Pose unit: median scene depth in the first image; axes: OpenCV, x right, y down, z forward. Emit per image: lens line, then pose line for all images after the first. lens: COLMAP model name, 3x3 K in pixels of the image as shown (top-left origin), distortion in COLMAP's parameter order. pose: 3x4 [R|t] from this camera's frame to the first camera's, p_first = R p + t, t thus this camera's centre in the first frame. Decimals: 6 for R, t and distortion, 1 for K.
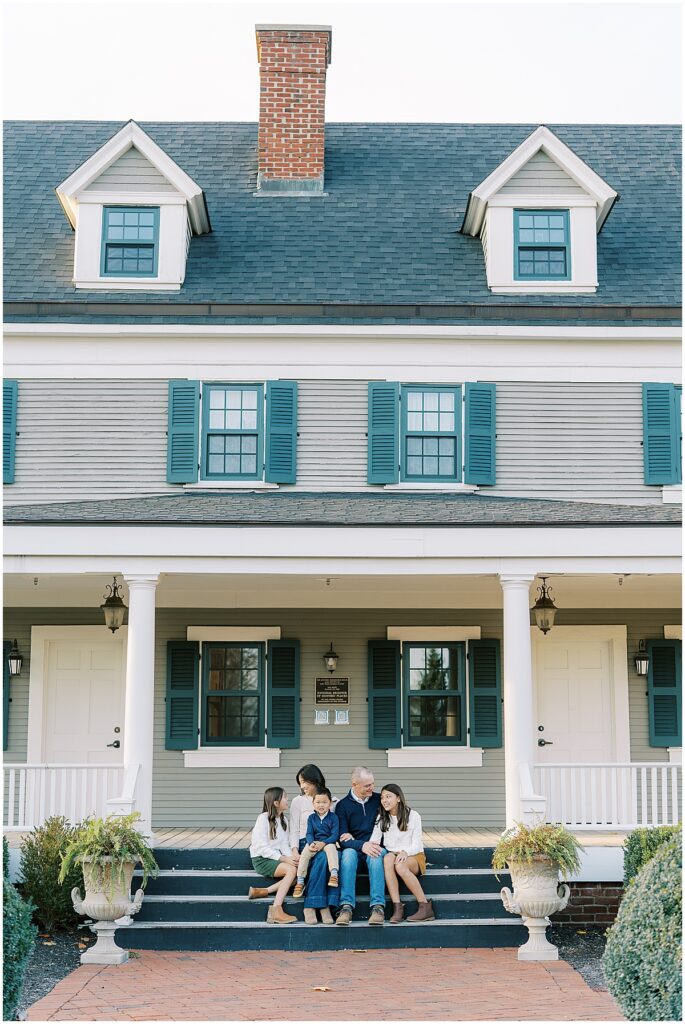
lens RADIAL K [[1503.1, 0, 342.5], [0, 1503.1, 512.0], [0, 0, 1]] dist [-0.112540, -0.009008]
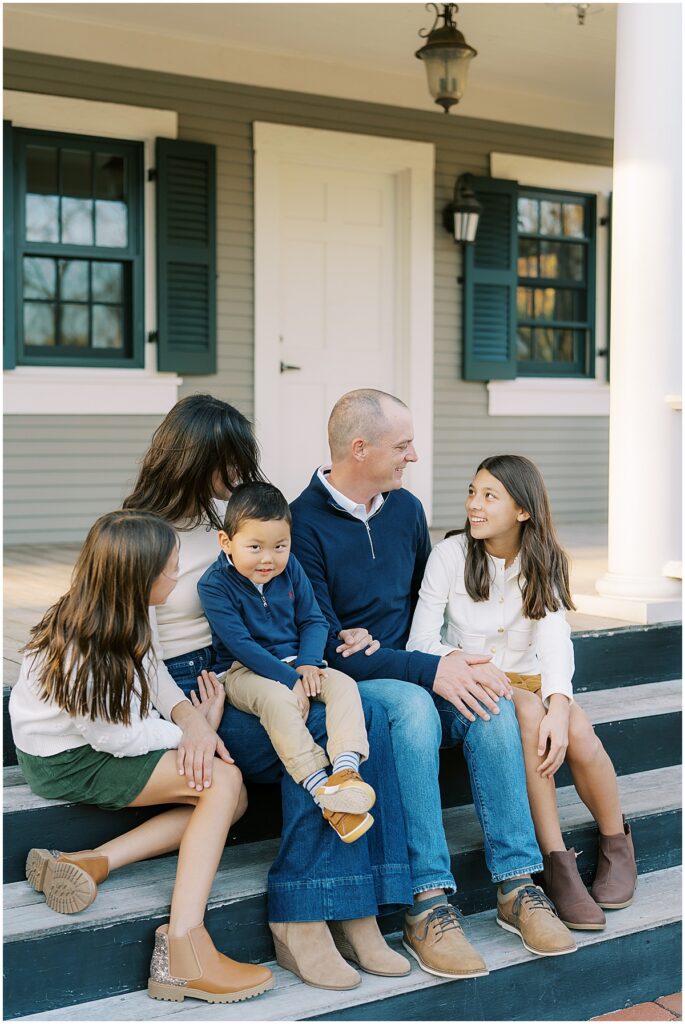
lens RADIAL K [[1503.1, 0, 342.5], [0, 1503.1, 512.0], [0, 0, 1]] dist [-0.112540, -0.009008]
pose [[0.847501, -0.025705, 0.530172, -0.112306], [-0.092156, 0.976532, 0.194662, 0.103258], [-0.522733, -0.213835, 0.825242, 0.573806]]
